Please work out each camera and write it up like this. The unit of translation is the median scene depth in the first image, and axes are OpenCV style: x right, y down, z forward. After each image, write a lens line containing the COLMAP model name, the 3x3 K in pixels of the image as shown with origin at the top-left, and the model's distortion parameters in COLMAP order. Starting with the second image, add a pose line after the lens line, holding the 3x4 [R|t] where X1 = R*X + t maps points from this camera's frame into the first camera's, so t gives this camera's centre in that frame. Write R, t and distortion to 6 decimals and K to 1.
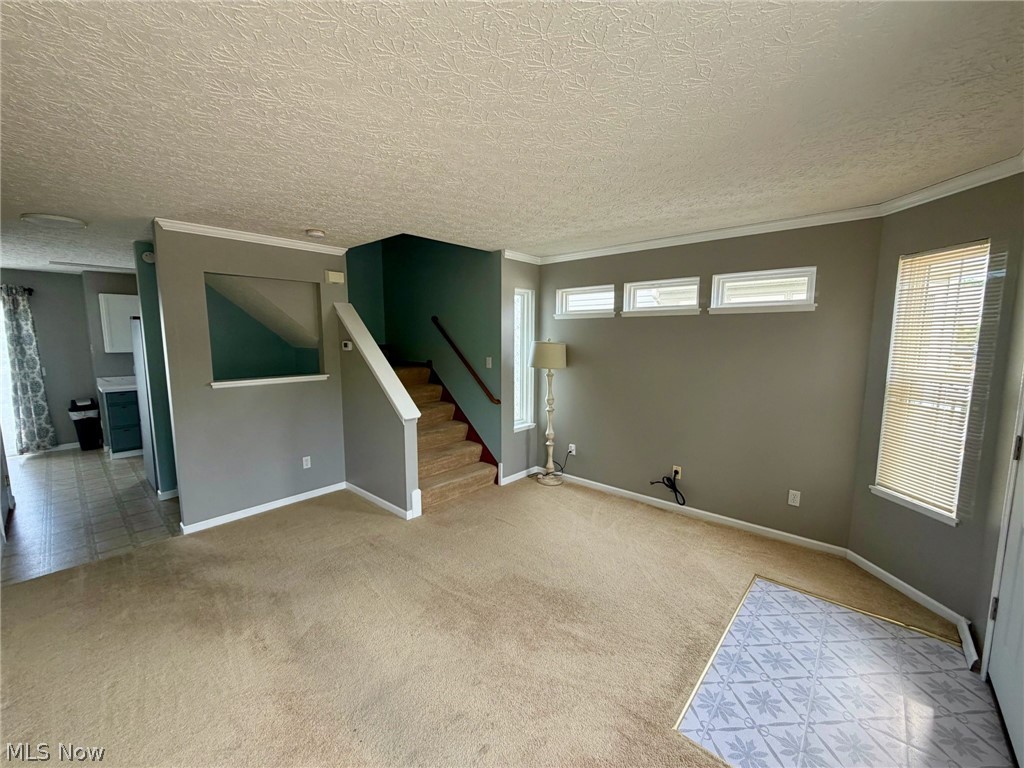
lens RADIAL K [[407.7, 0, 510.7], [0, 407.7, 384.3], [0, 0, 1]] dist [0.000493, -0.000319]
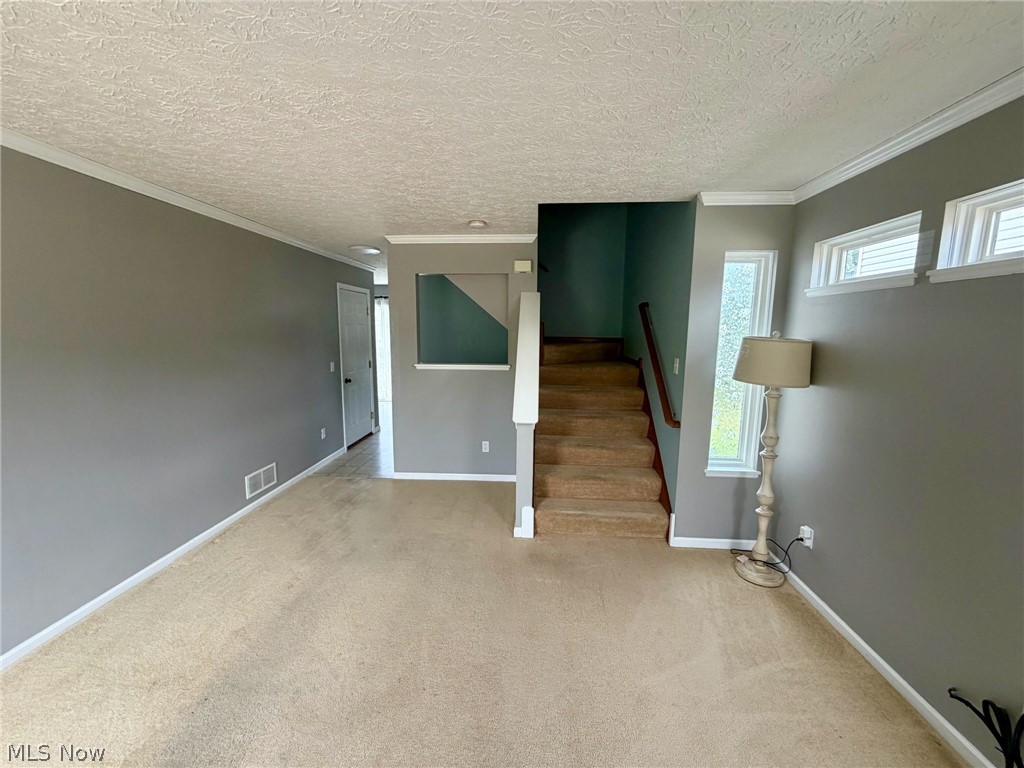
lens RADIAL K [[407.7, 0, 511.4], [0, 407.7, 384.8], [0, 0, 1]] dist [0.000493, -0.000319]
pose [[0.620113, 0.111680, -0.776523, 0.327154], [-0.099771, 0.993005, 0.063140, -0.038966], [0.778143, 0.038321, 0.626917, 0.366513]]
